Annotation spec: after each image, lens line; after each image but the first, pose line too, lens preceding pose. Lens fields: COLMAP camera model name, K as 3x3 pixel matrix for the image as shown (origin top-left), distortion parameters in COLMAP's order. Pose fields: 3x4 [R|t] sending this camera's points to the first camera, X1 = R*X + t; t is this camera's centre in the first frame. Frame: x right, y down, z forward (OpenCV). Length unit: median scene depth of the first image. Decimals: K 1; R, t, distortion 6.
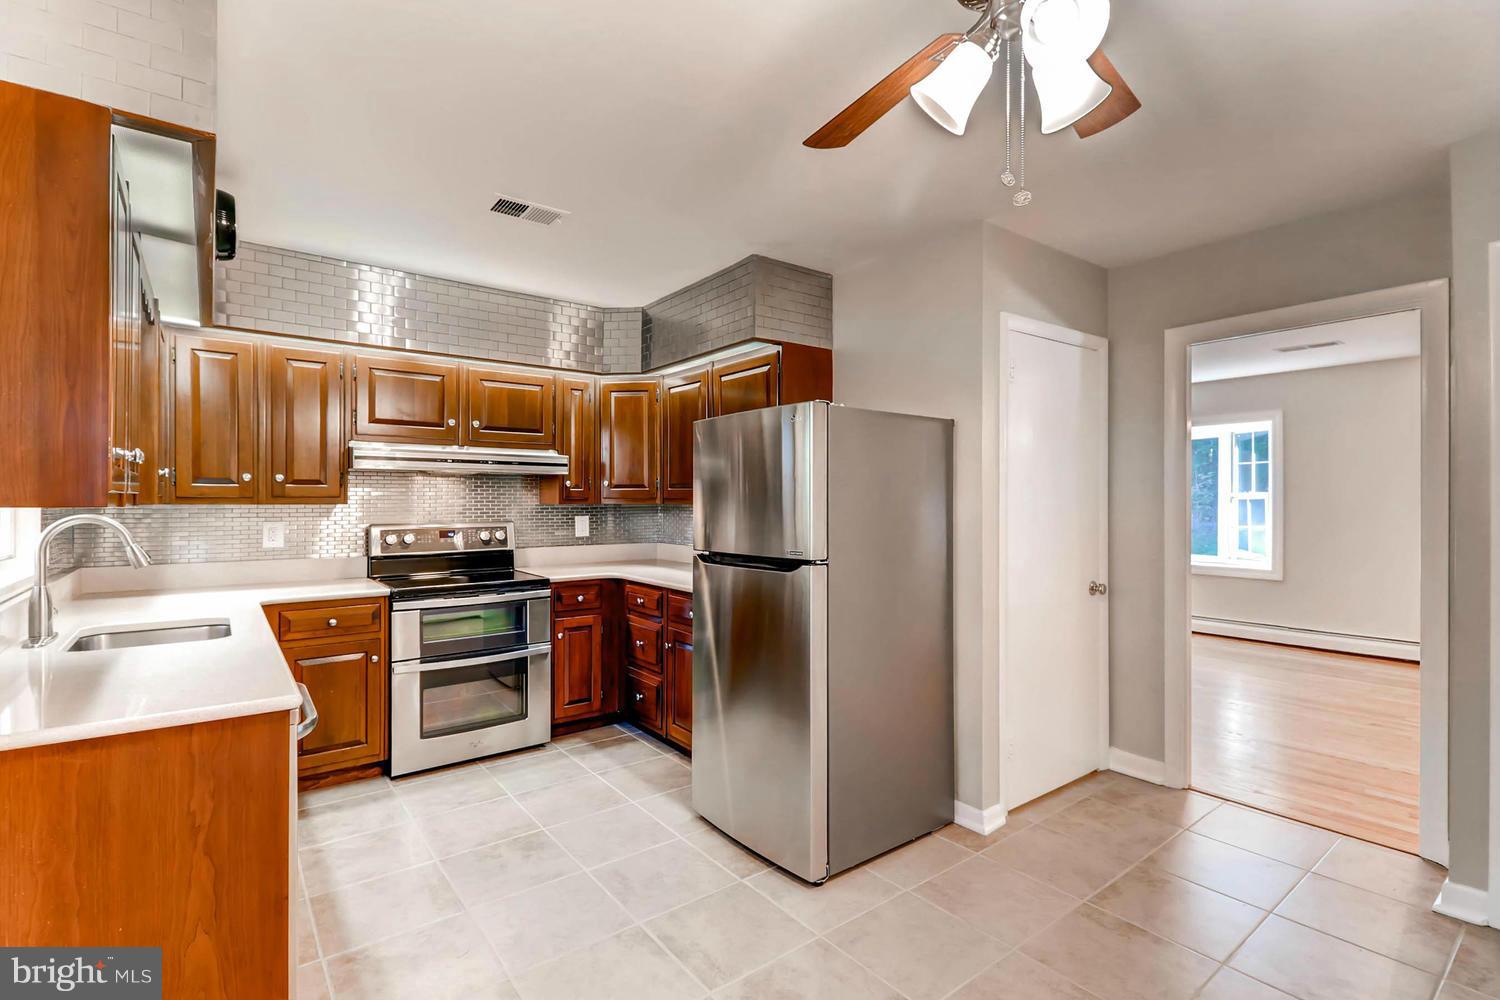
lens RADIAL K [[696.1, 0, 753.5], [0, 696.1, 505.4], [0, 0, 1]] dist [0.003368, -0.003523]
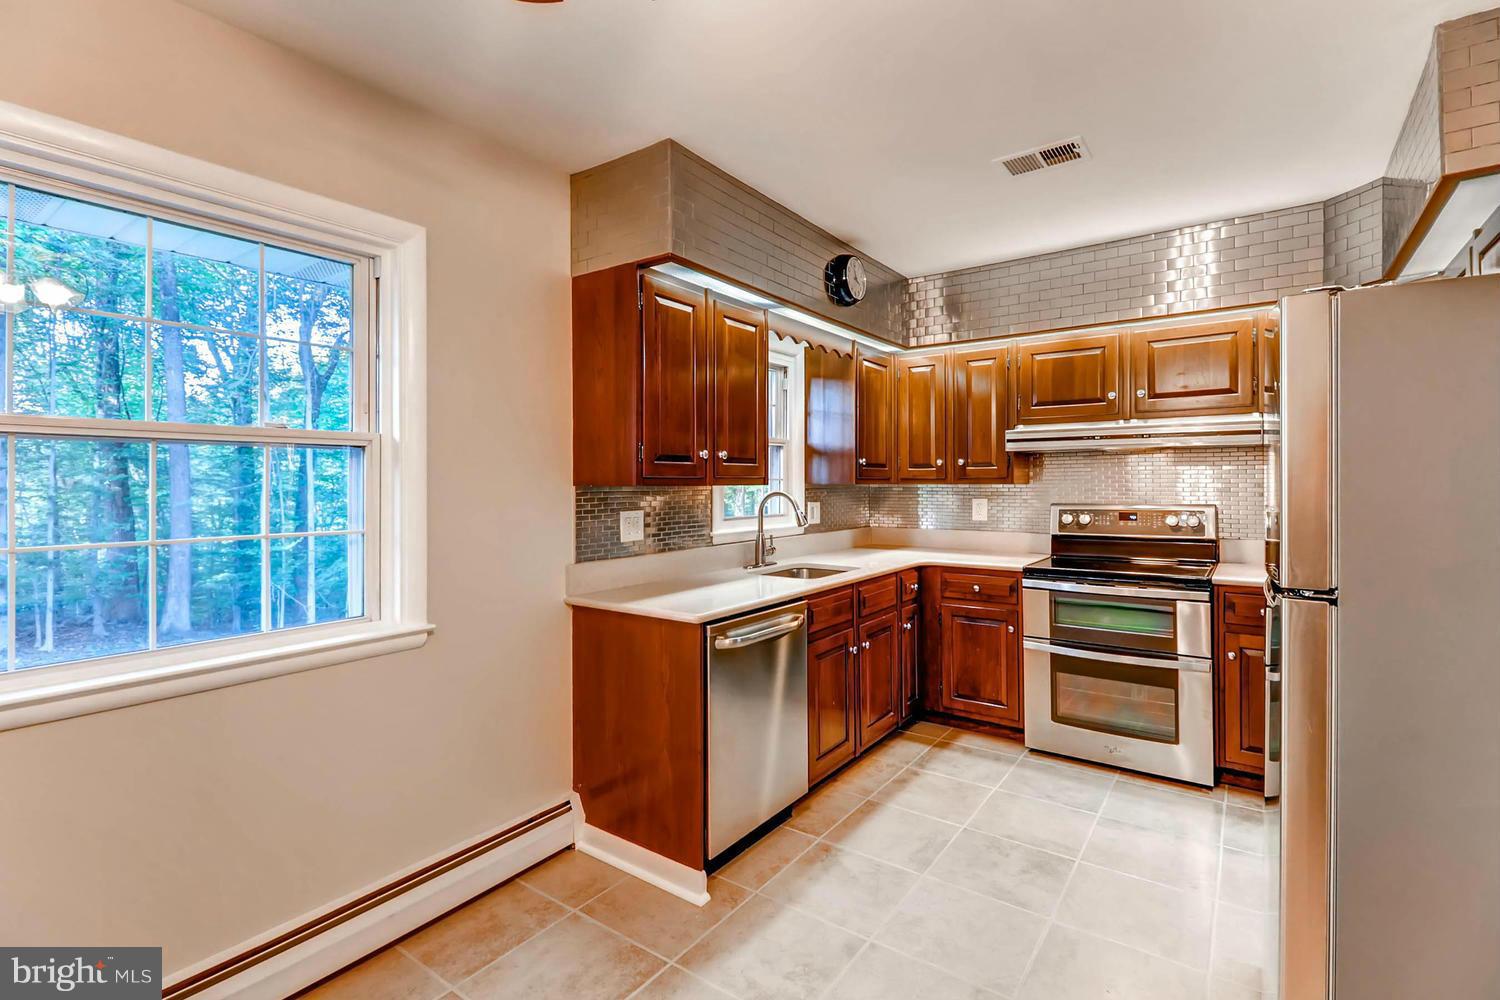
lens RADIAL K [[696.1, 0, 754.8], [0, 696.1, 487.1], [0, 0, 1]] dist [0.003368, -0.003523]
pose [[0.275766, 0.008406, -0.961188, 0.341896], [0.002884, 0.999950, 0.009573, -0.008411], [0.961220, -0.005412, 0.275728, 0.307834]]
